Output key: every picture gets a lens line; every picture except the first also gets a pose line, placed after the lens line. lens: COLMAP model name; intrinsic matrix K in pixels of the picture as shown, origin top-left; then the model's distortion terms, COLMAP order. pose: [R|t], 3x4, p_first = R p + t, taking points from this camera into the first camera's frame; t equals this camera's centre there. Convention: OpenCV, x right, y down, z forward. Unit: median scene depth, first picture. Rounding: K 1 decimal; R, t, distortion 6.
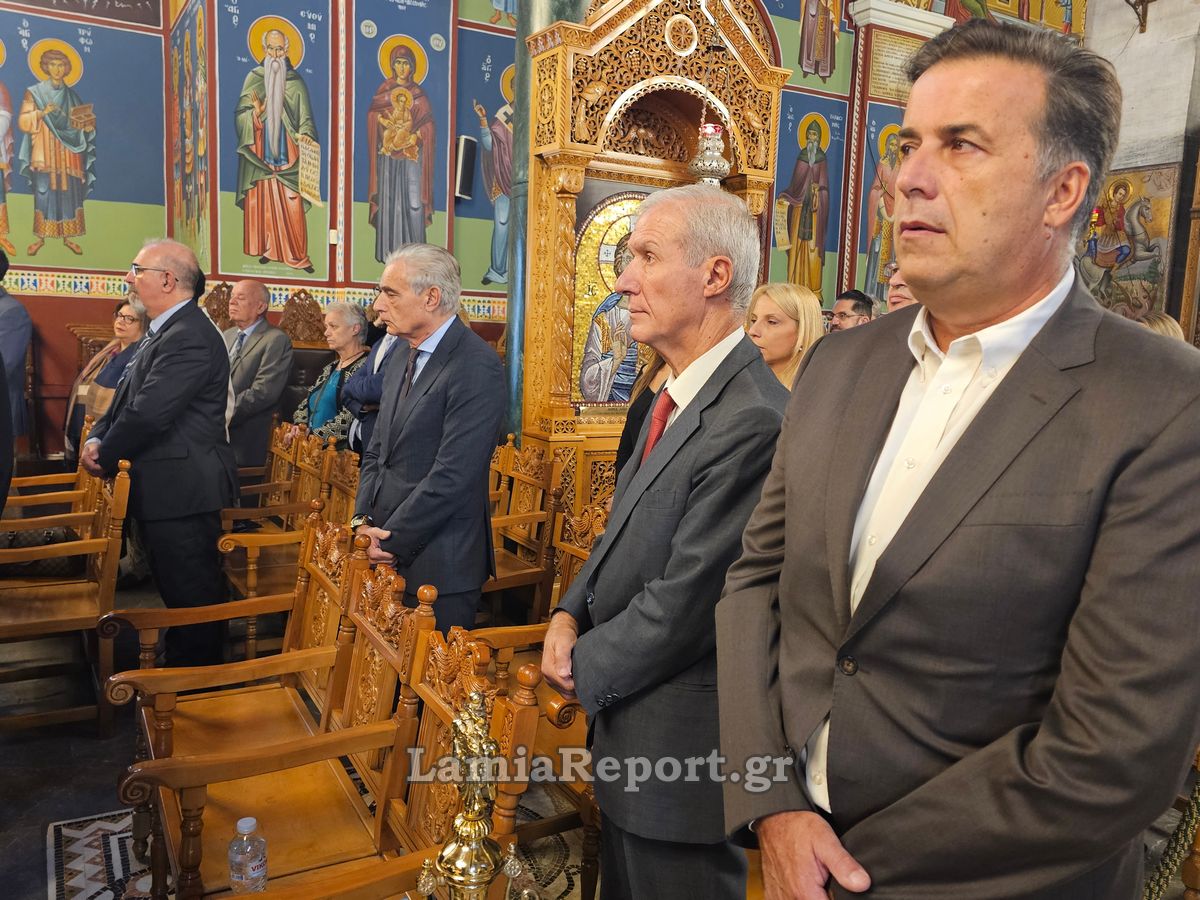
lens RADIAL K [[980.4, 0, 591.5], [0, 980.4, 456.9], [0, 0, 1]] dist [0.028282, -0.012351]
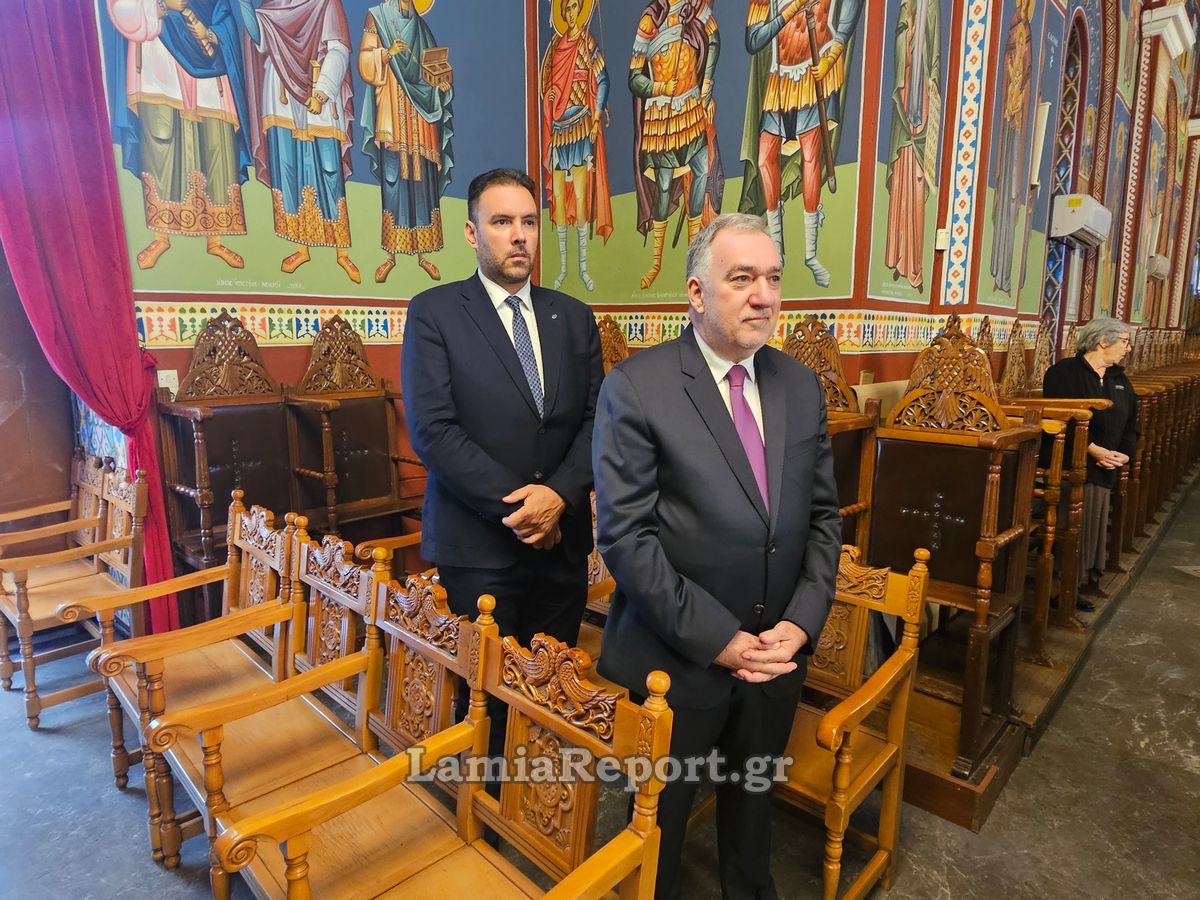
lens RADIAL K [[701.5, 0, 633.5], [0, 701.5, 432.0], [0, 0, 1]] dist [0.035146, -0.017270]
pose [[0.960642, -0.085256, 0.264383, -0.597746], [0.080739, 0.996344, 0.027926, -0.119321], [-0.265797, -0.005481, 0.964013, 0.575698]]
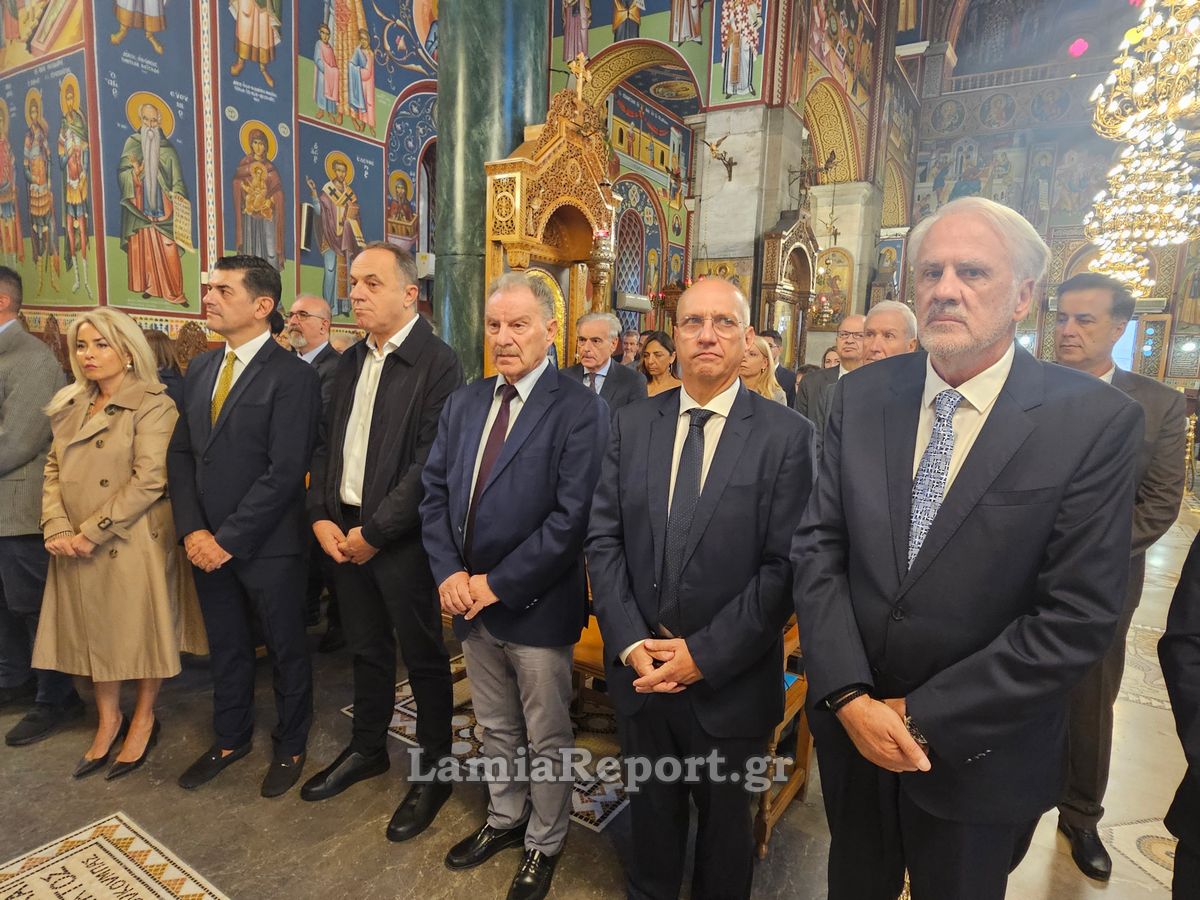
lens RADIAL K [[701.5, 0, 633.5], [0, 701.5, 432.0], [0, 0, 1]] dist [0.035146, -0.017270]
pose [[0.884330, -0.063592, 0.462511, -0.209830], [0.065611, 0.997776, 0.011736, -0.006992], [-0.462229, 0.019967, 0.886536, -0.028018]]
